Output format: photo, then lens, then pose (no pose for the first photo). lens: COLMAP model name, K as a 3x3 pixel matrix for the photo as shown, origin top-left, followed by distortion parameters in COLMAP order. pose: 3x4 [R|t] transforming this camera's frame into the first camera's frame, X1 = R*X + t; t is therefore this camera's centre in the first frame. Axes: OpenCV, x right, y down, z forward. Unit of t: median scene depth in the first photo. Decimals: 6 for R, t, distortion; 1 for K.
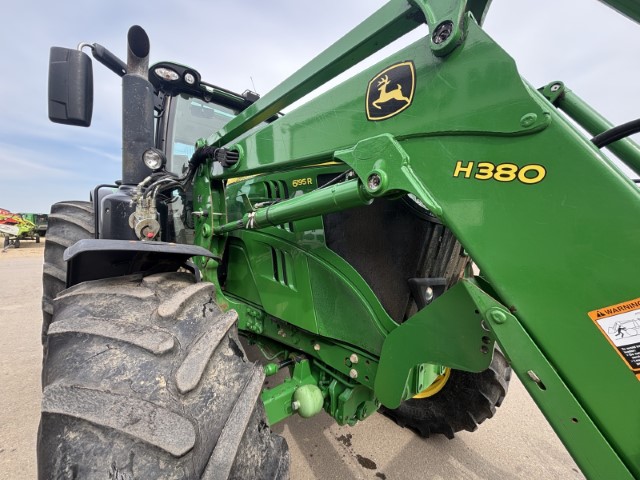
lens RADIAL K [[254.9, 0, 320.0], [0, 254.9, 240.0], [0, 0, 1]] dist [-0.007101, 0.000208]
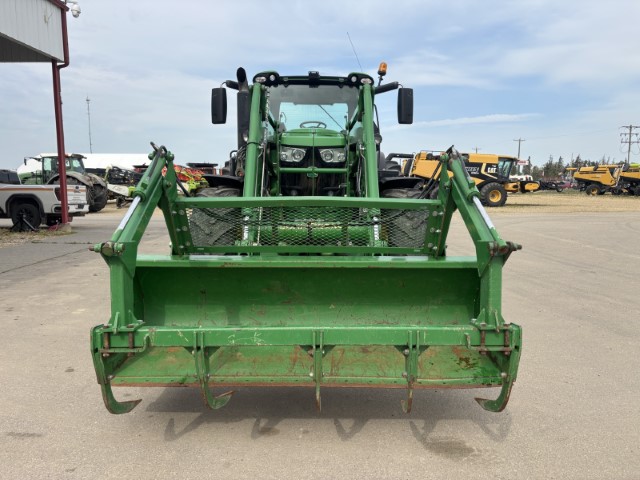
lens RADIAL K [[494.5, 0, 323.8], [0, 494.5, 240.3], [0, 0, 1]] dist [0.033644, -0.002957]
pose [[0.743424, 0.053381, -0.666687, 2.429866], [-0.003559, 0.997111, 0.075869, 0.191894], [0.668811, -0.054030, 0.741467, -1.508029]]
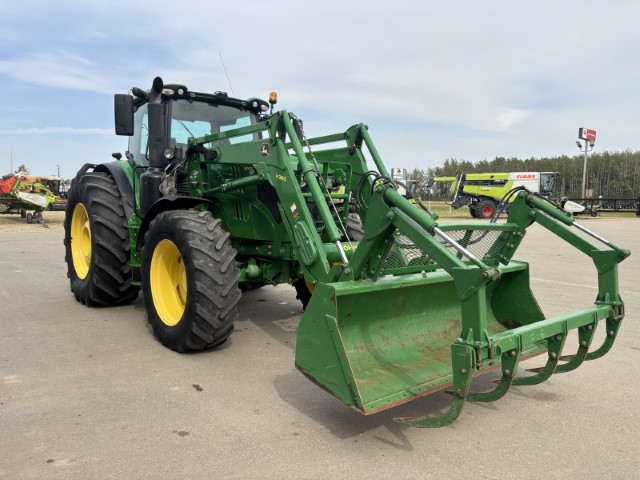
lens RADIAL K [[494.5, 0, 323.8], [0, 494.5, 240.3], [0, 0, 1]] dist [0.033644, -0.002957]
pose [[0.998202, -0.007680, -0.059442, 0.645895], [0.010753, 0.998612, 0.051554, 0.127226], [0.058963, -0.052100, 0.996900, -2.498190]]
